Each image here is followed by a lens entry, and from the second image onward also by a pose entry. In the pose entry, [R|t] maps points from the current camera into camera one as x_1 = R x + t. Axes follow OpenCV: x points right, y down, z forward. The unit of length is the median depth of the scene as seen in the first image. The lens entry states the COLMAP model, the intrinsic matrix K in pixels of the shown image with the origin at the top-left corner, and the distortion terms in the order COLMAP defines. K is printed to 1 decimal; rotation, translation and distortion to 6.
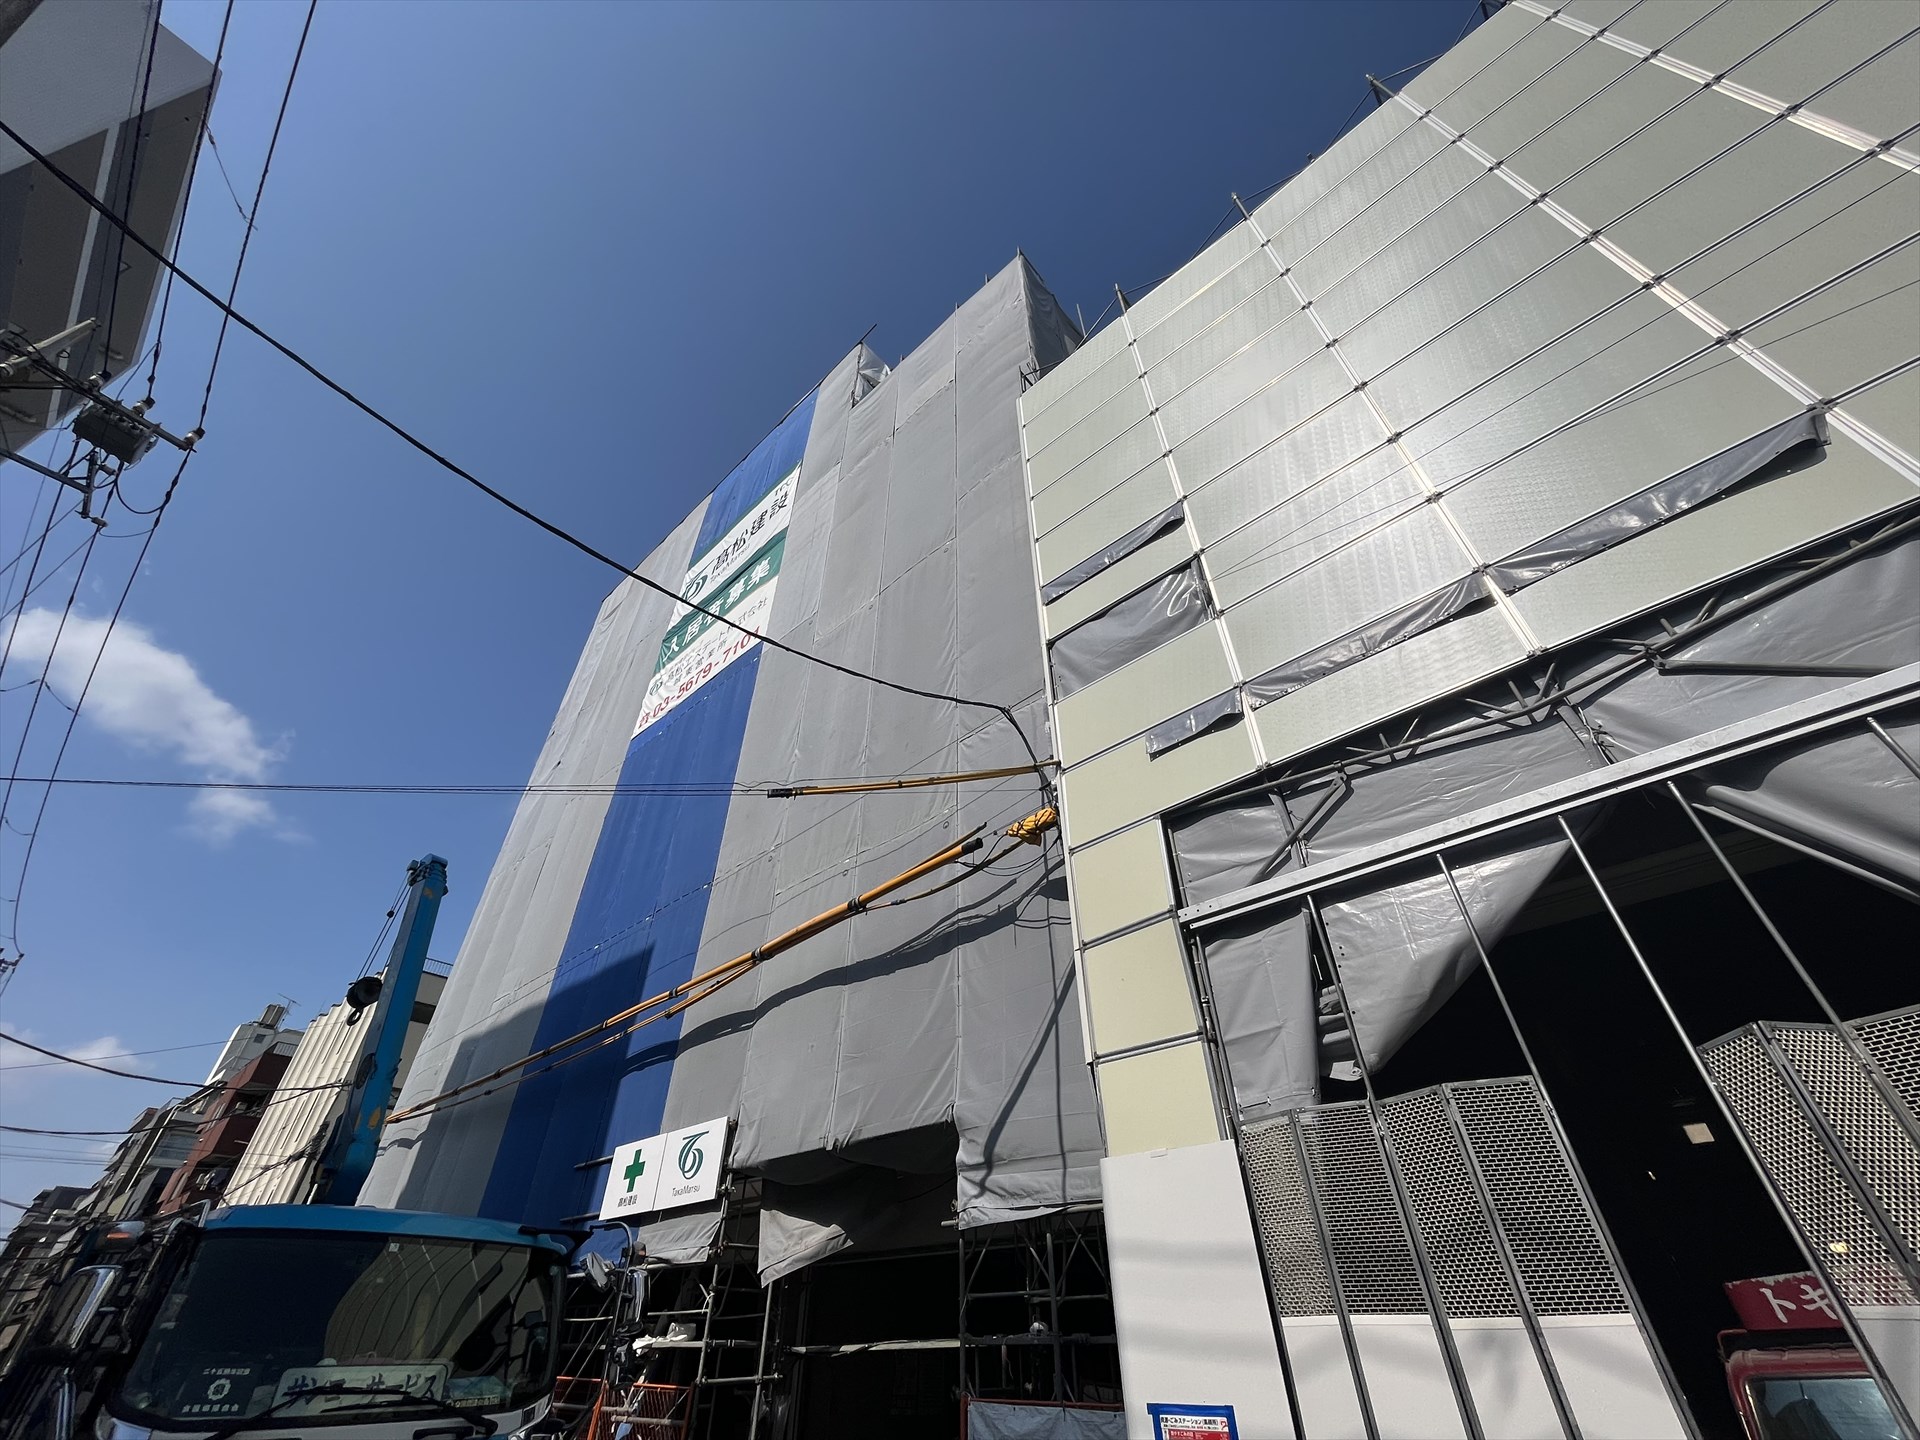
lens RADIAL K [[780.5, 0, 955.8], [0, 780.5, 720.6], [0, 0, 1]] dist [-0.002637, 0.000106]
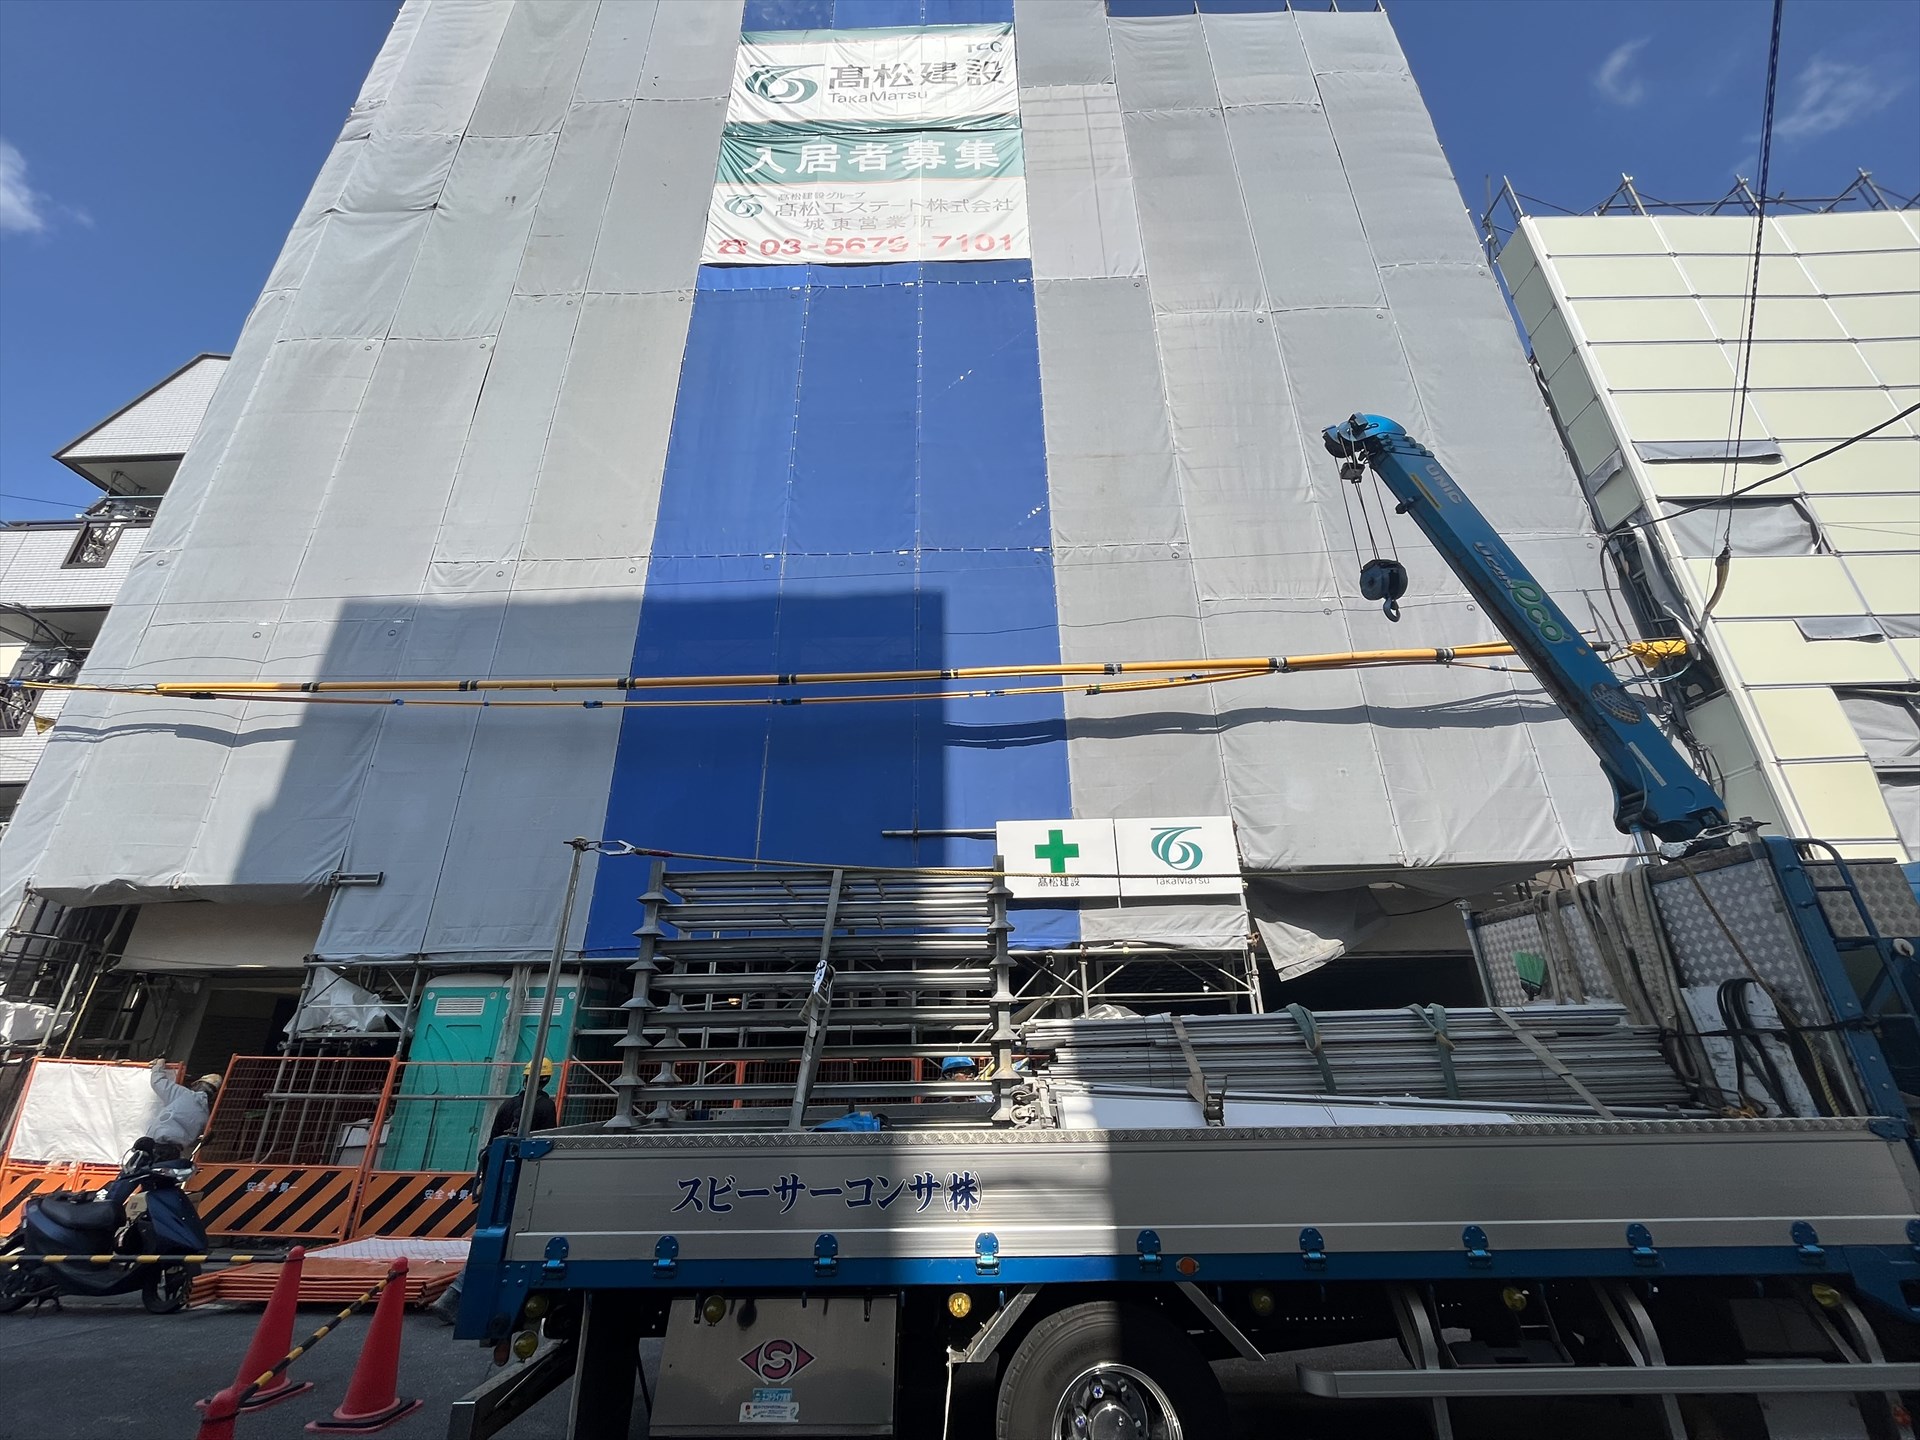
lens RADIAL K [[780.5, 0, 956.2], [0, 780.5, 719.9], [0, 0, 1]] dist [-0.002637, 0.000106]
pose [[0.755966, 0.252432, 0.603981, -1.409492], [-0.405734, 0.904742, 0.129699, 0.514846], [-0.513707, -0.343104, 0.786375, 0.587356]]
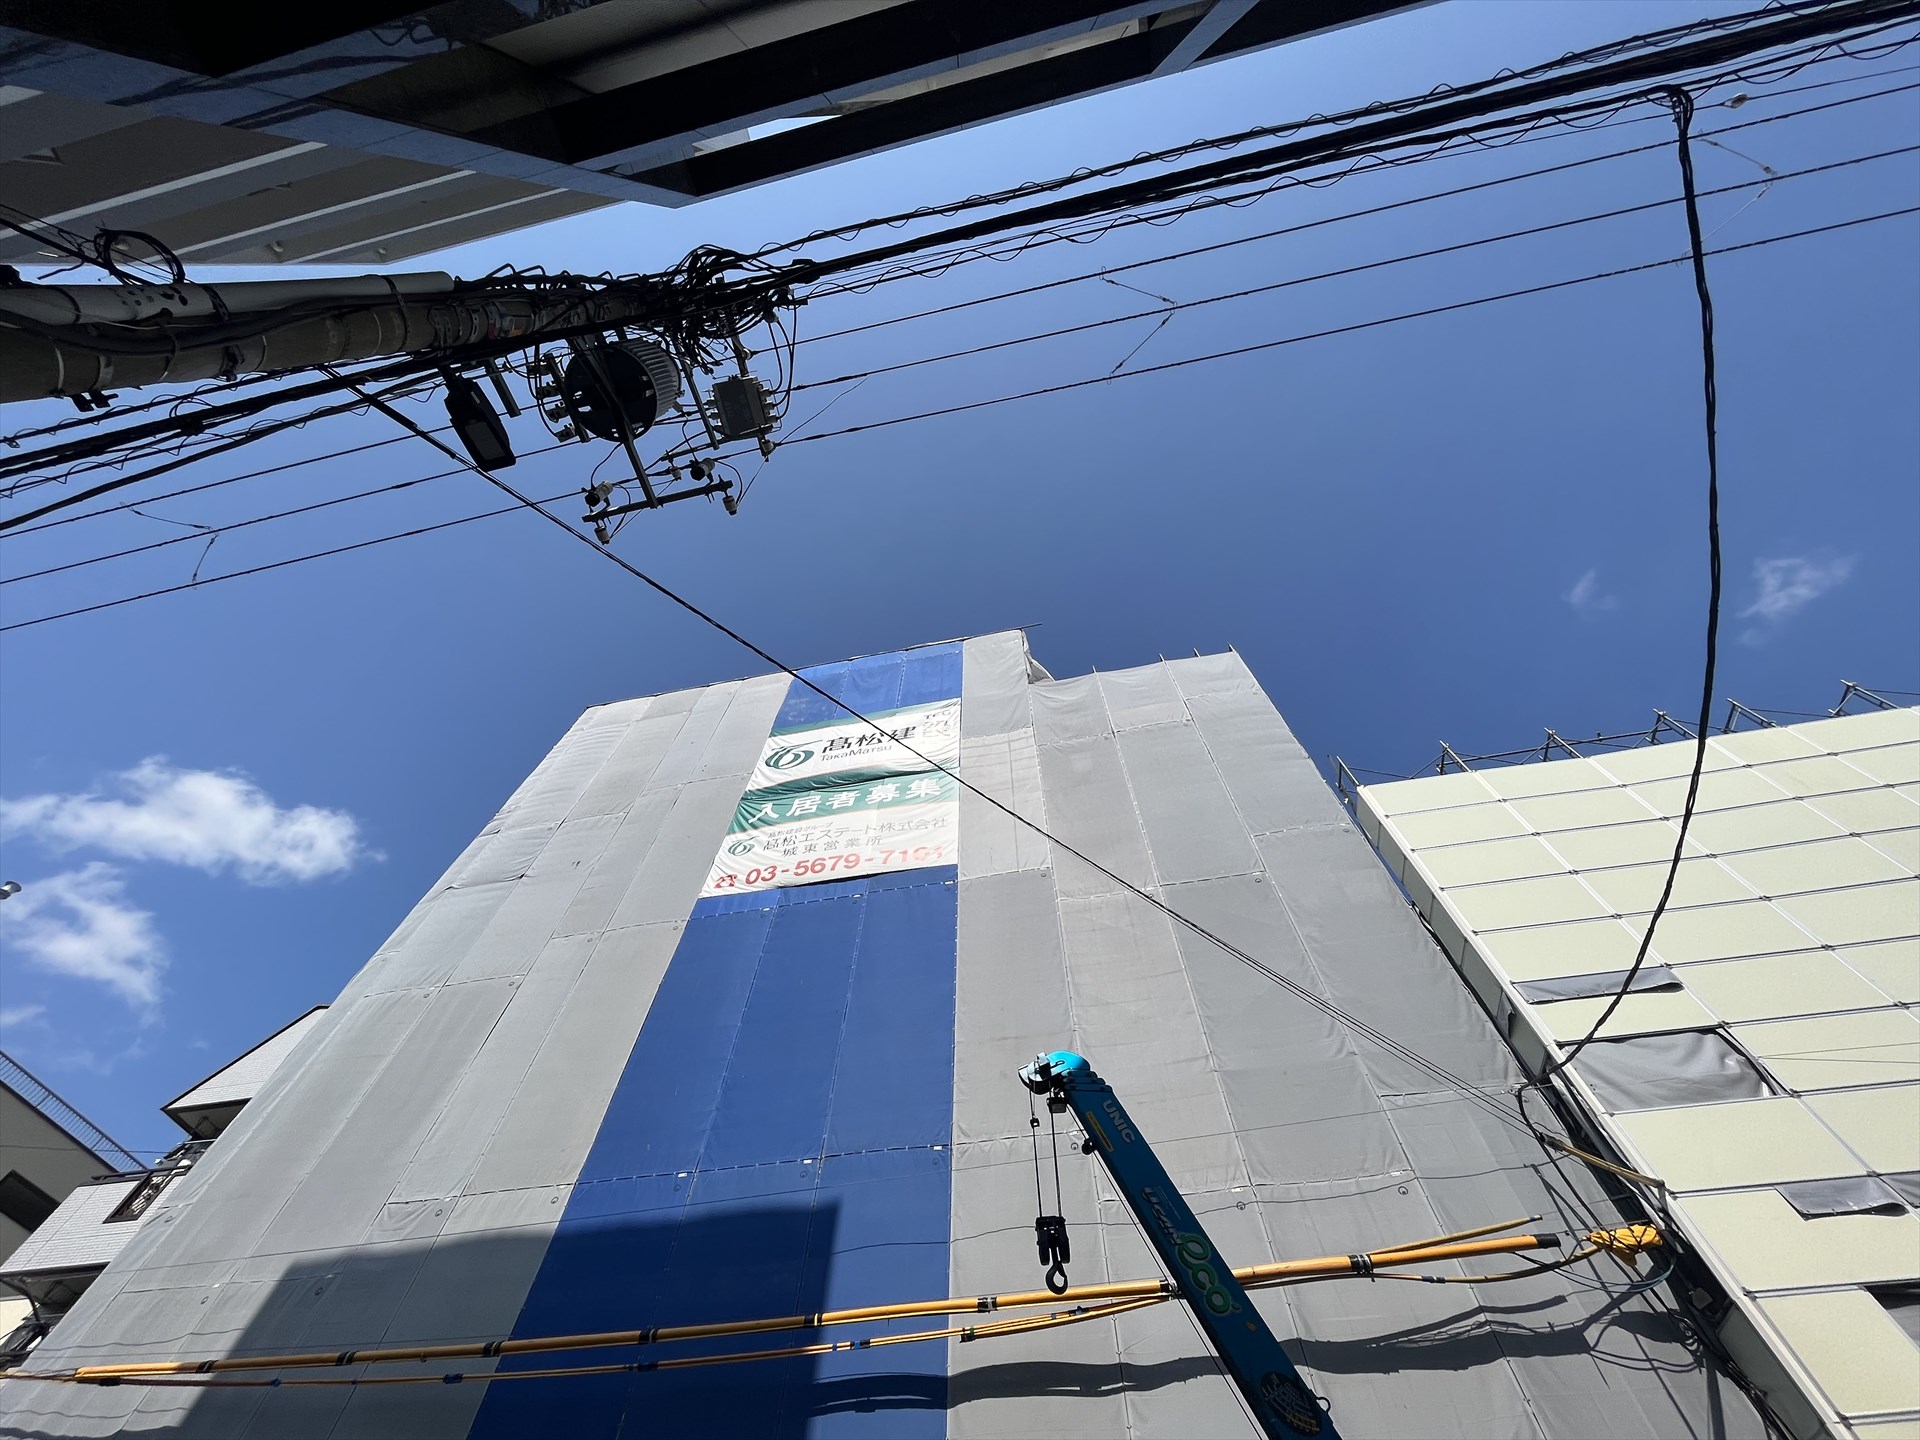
lens RADIAL K [[780.5, 0, 956.4], [0, 780.5, 721.3], [0, 0, 1]] dist [-0.002637, 0.000106]
pose [[0.859751, 0.449124, 0.243139, -1.184936], [-0.336582, 0.856341, -0.391655, 0.246052], [-0.384111, 0.254889, 0.887406, 0.283775]]
